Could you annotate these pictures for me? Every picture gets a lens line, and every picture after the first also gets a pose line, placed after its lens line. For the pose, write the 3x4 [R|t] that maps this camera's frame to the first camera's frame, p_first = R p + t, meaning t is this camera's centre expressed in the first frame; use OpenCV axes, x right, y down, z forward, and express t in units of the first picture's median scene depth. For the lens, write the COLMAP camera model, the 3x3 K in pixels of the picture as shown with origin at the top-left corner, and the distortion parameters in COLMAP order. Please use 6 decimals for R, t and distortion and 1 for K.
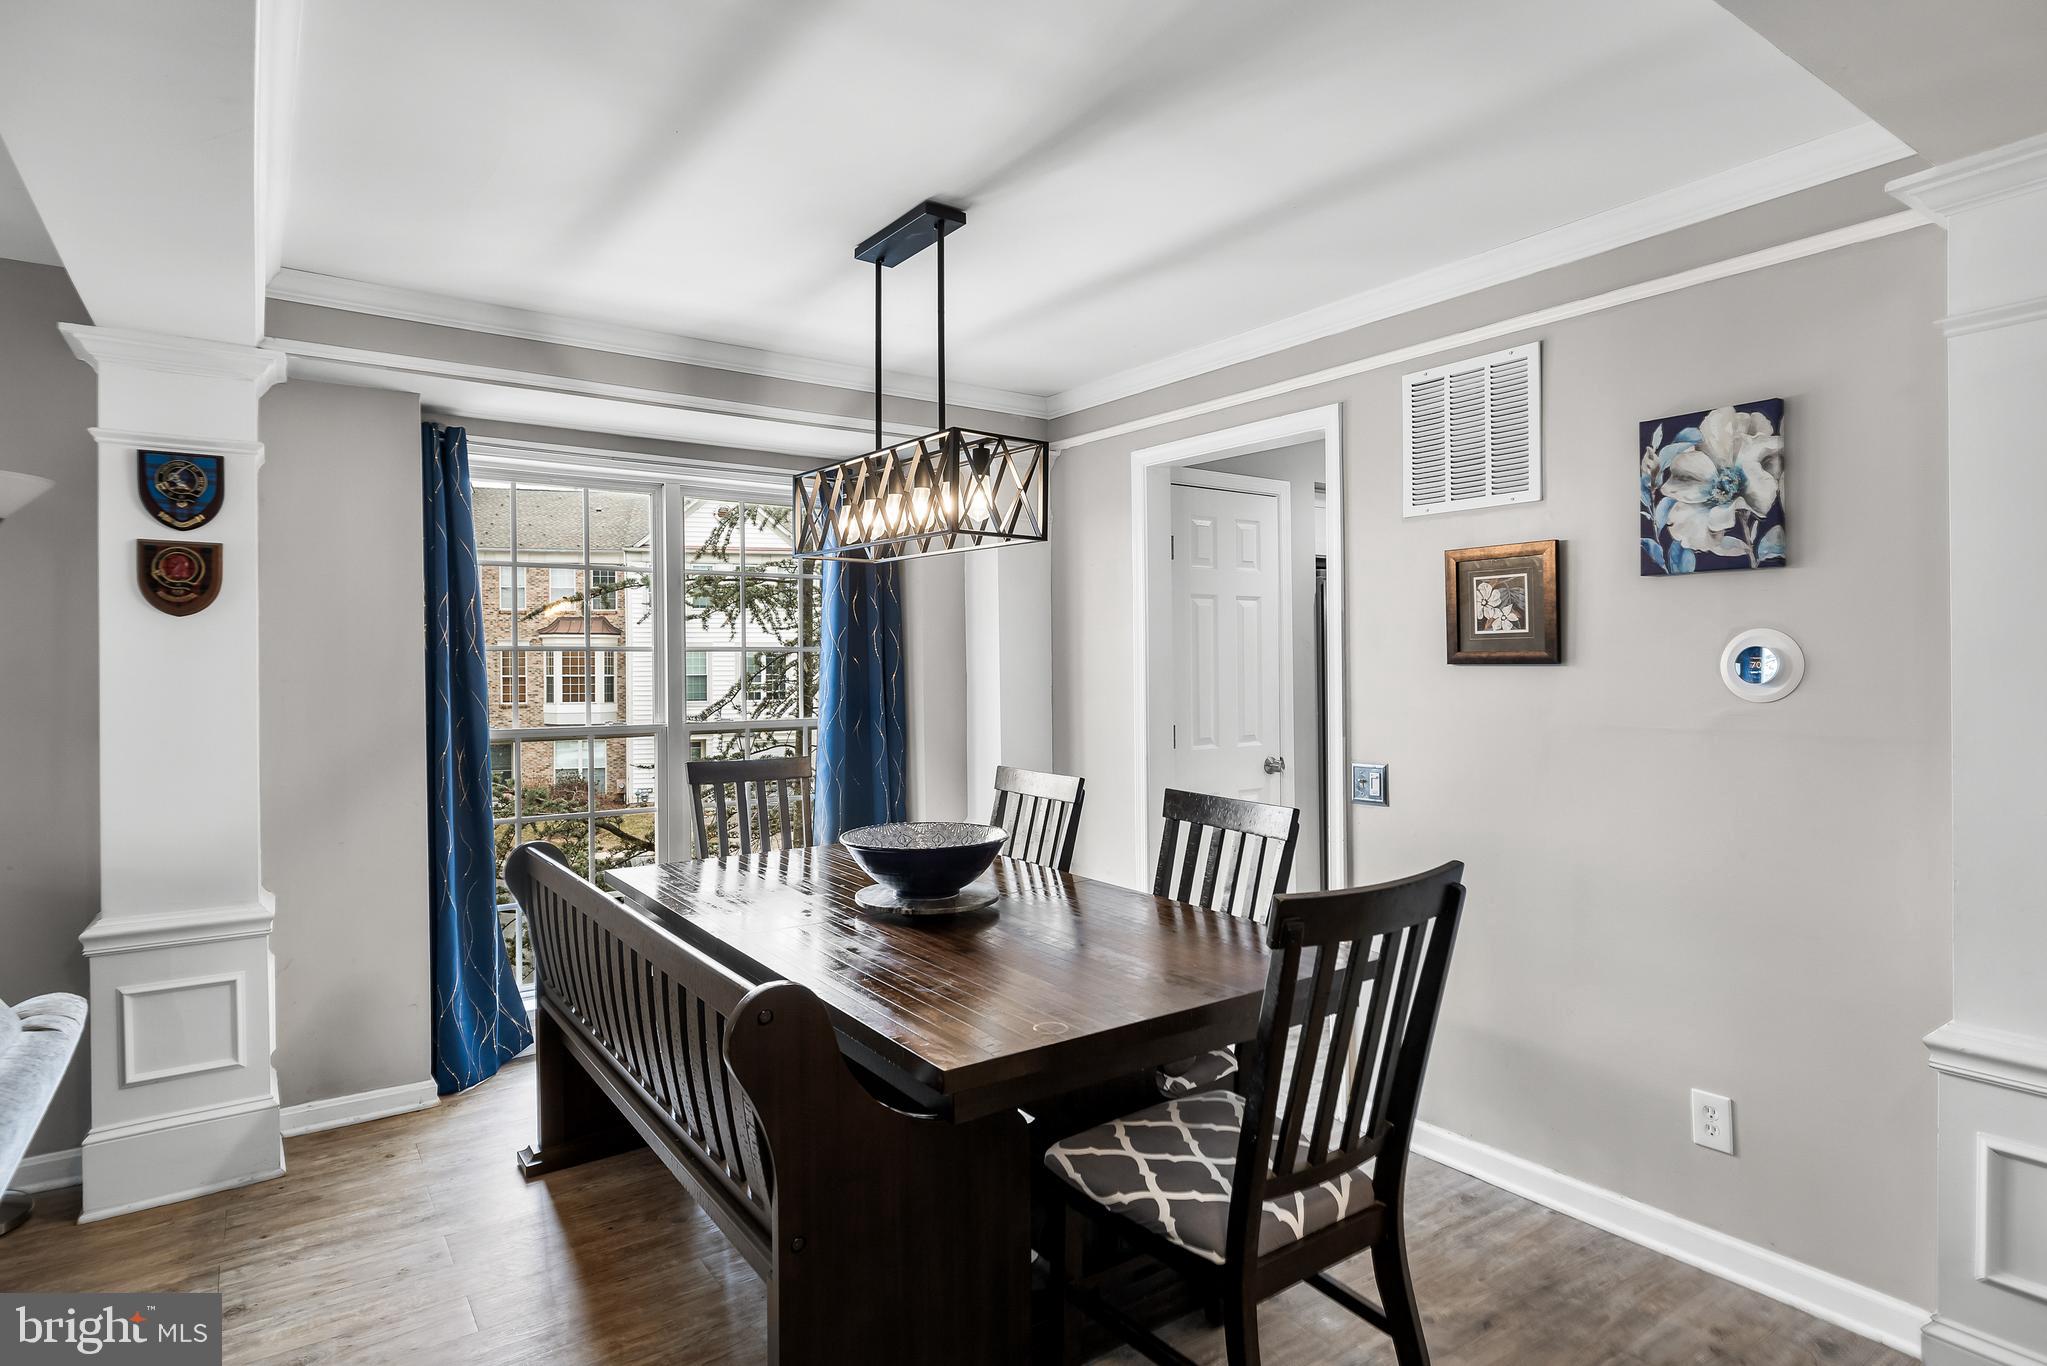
lens RADIAL K [[1100.8, 0, 1016.1], [0, 1100.8, 659.8], [0, 0, 1]] dist [0.002414, 0.000915]
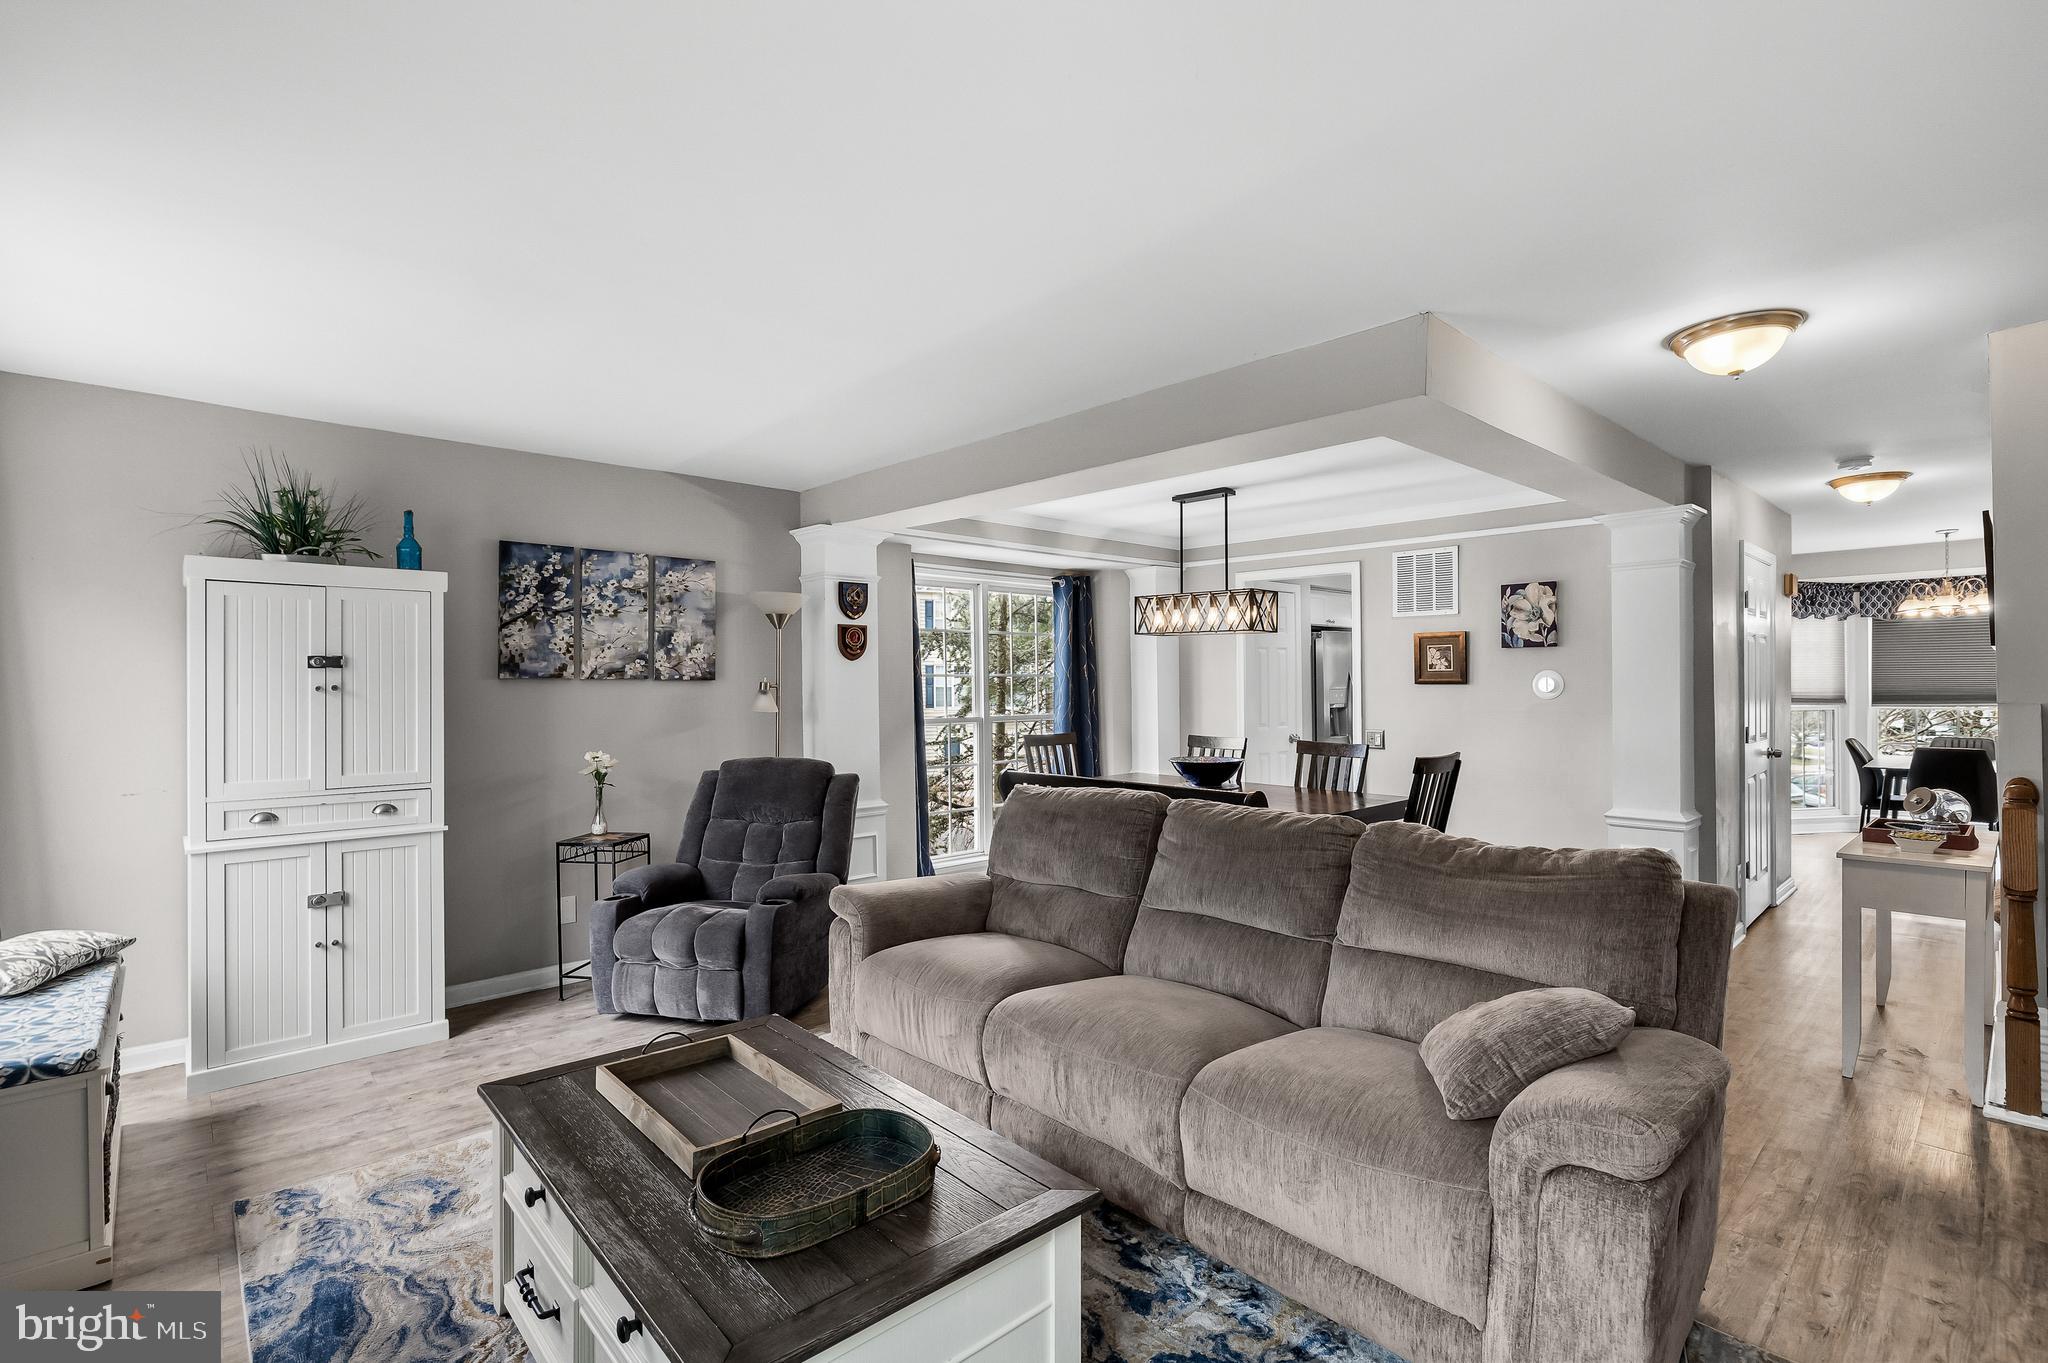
lens RADIAL K [[964.0, 0, 1024.0], [0, 964.0, 681.5], [0, 0, 1]] dist [-0.013821, -0.000259]
pose [[0.991247, 0.002056, 0.132004, -0.690462], [-0.002109, 0.999998, 0.000260, -0.000286], [-0.132004, -0.000536, 0.991249, -0.878526]]
